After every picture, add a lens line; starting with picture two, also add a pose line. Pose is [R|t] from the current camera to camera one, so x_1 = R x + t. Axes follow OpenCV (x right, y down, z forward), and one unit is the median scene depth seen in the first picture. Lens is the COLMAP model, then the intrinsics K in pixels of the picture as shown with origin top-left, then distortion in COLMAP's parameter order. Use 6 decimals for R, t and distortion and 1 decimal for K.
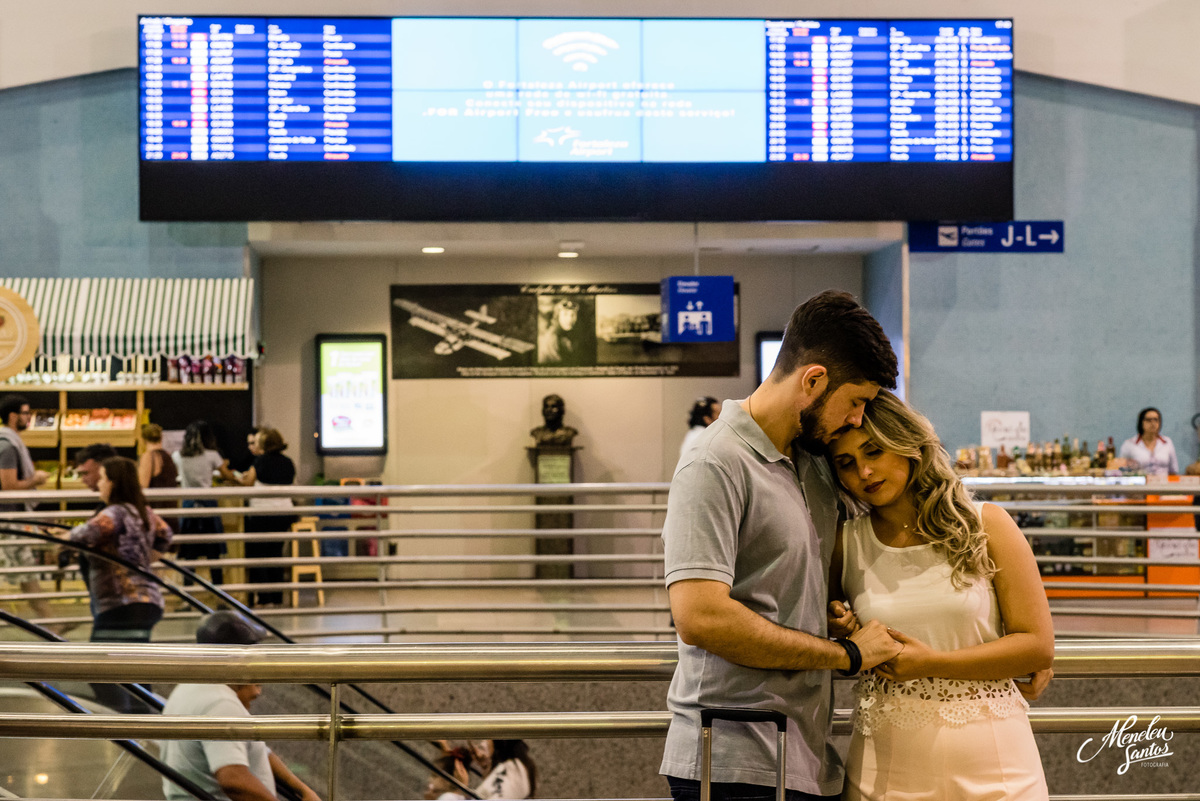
lens RADIAL K [[2924.8, 0, 600.0], [0, 2924.8, 400.5], [0, 0, 1]] dist [0.083587, 0.118124]
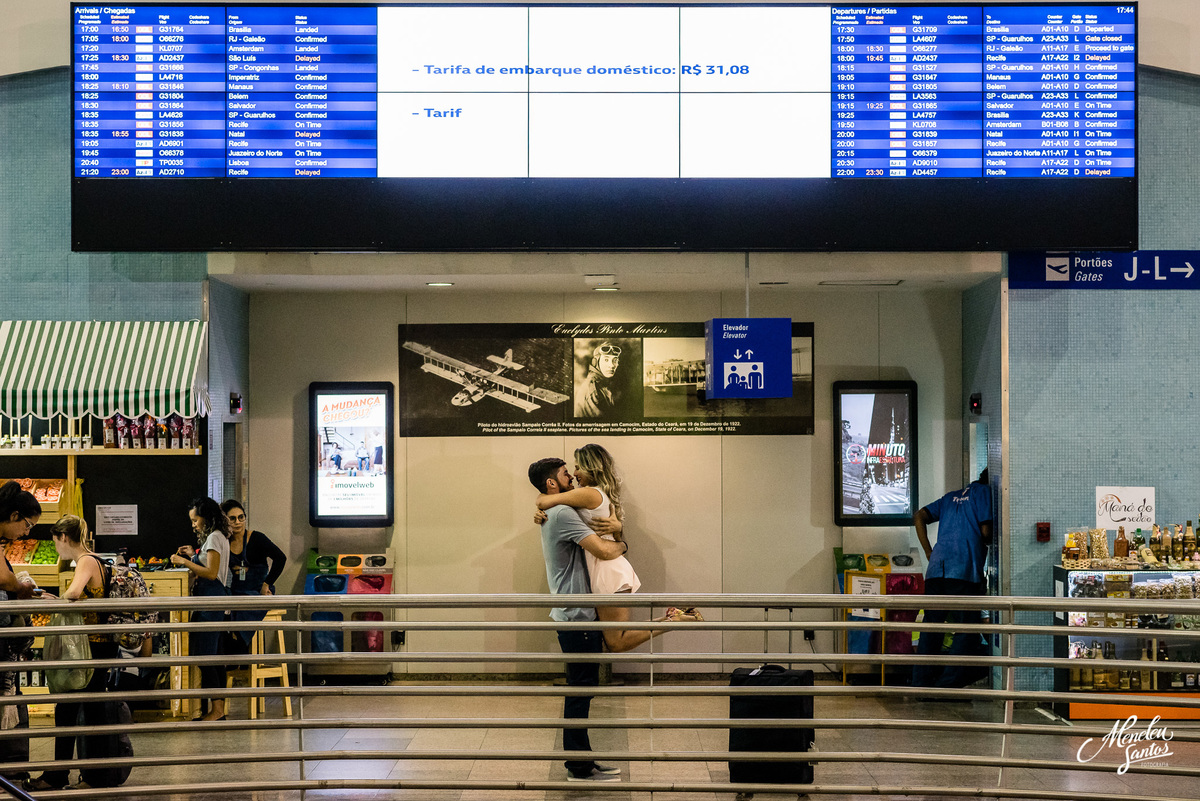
lens RADIAL K [[2953.3, 0, 600.0], [0, 2953.3, 400.5], [0, 0, 1]] dist [0.029686, 0.620021]
pose [[0.998323, 0.003057, -0.057814, 0.039895], [-0.003340, 0.999983, -0.004800, -0.015287], [0.057798, 0.004985, 0.998316, 0.171262]]
